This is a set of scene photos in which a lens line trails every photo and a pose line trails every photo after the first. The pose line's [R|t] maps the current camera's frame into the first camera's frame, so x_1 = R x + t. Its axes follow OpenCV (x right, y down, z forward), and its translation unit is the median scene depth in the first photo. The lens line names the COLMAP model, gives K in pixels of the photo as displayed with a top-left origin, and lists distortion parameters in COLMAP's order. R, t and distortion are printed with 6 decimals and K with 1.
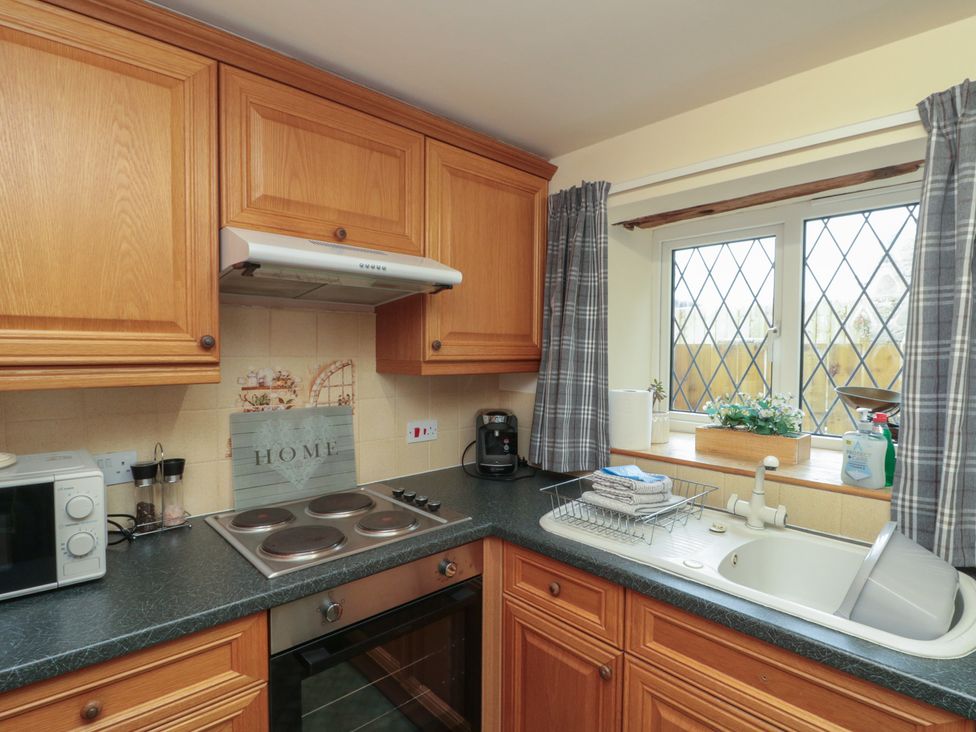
lens RADIAL K [[516.8, 0, 490.9], [0, 516.8, 371.3], [0, 0, 1]] dist [0.001294, -0.012461]
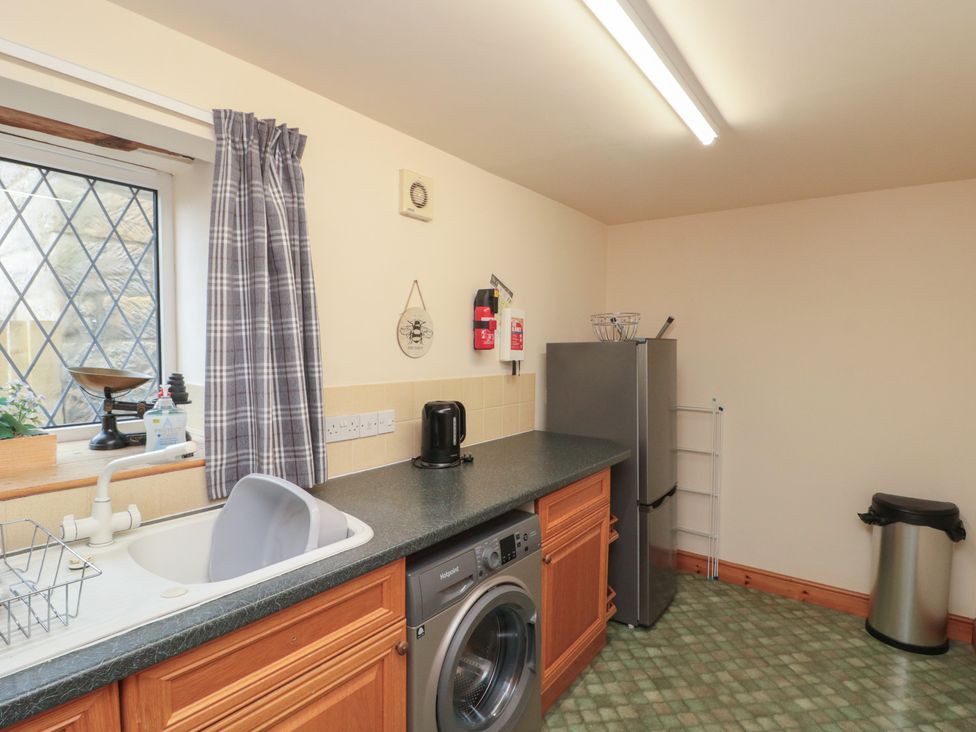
lens RADIAL K [[532.3, 0, 485.3], [0, 532.3, 369.2], [0, 0, 1]] dist [0.014624, -0.018631]
pose [[-0.178875, -0.057445, 0.982193, -0.340505], [0.025755, 0.997679, 0.063041, -0.006565], [-0.983535, 0.036573, -0.176981, 0.469655]]
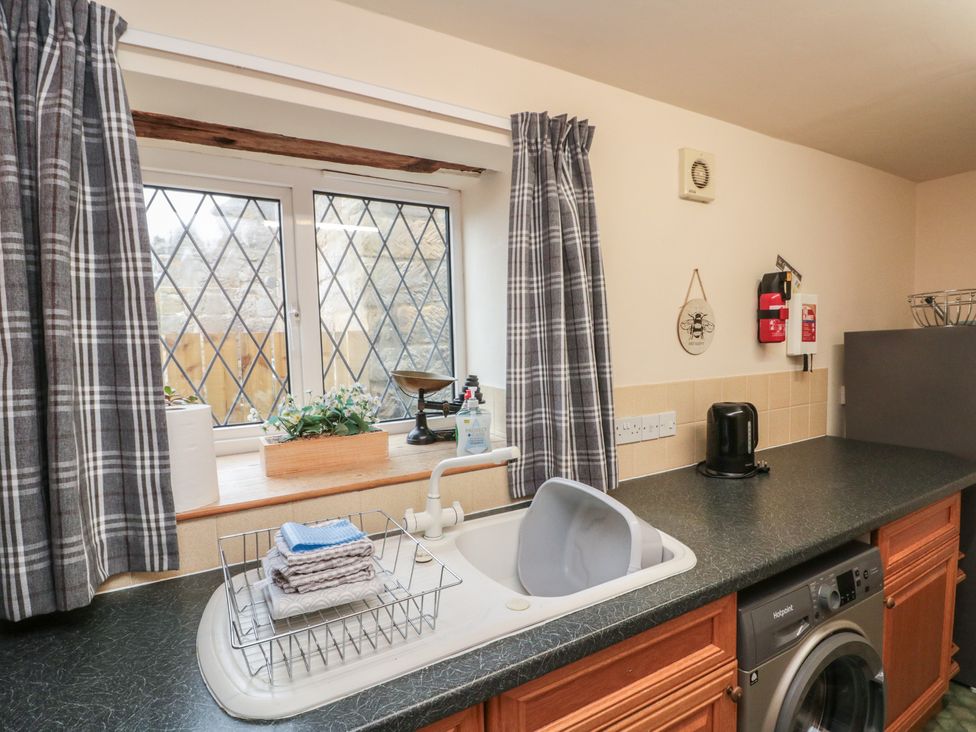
lens RADIAL K [[510.2, 0, 487.9], [0, 510.2, 369.9], [0, 0, 1]] dist [0.001240, -0.002432]
pose [[0.219167, -0.070987, 0.973102, -0.240266], [0.064842, 0.996205, 0.058069, -0.018462], [-0.973530, 0.050371, 0.222938, 0.606461]]
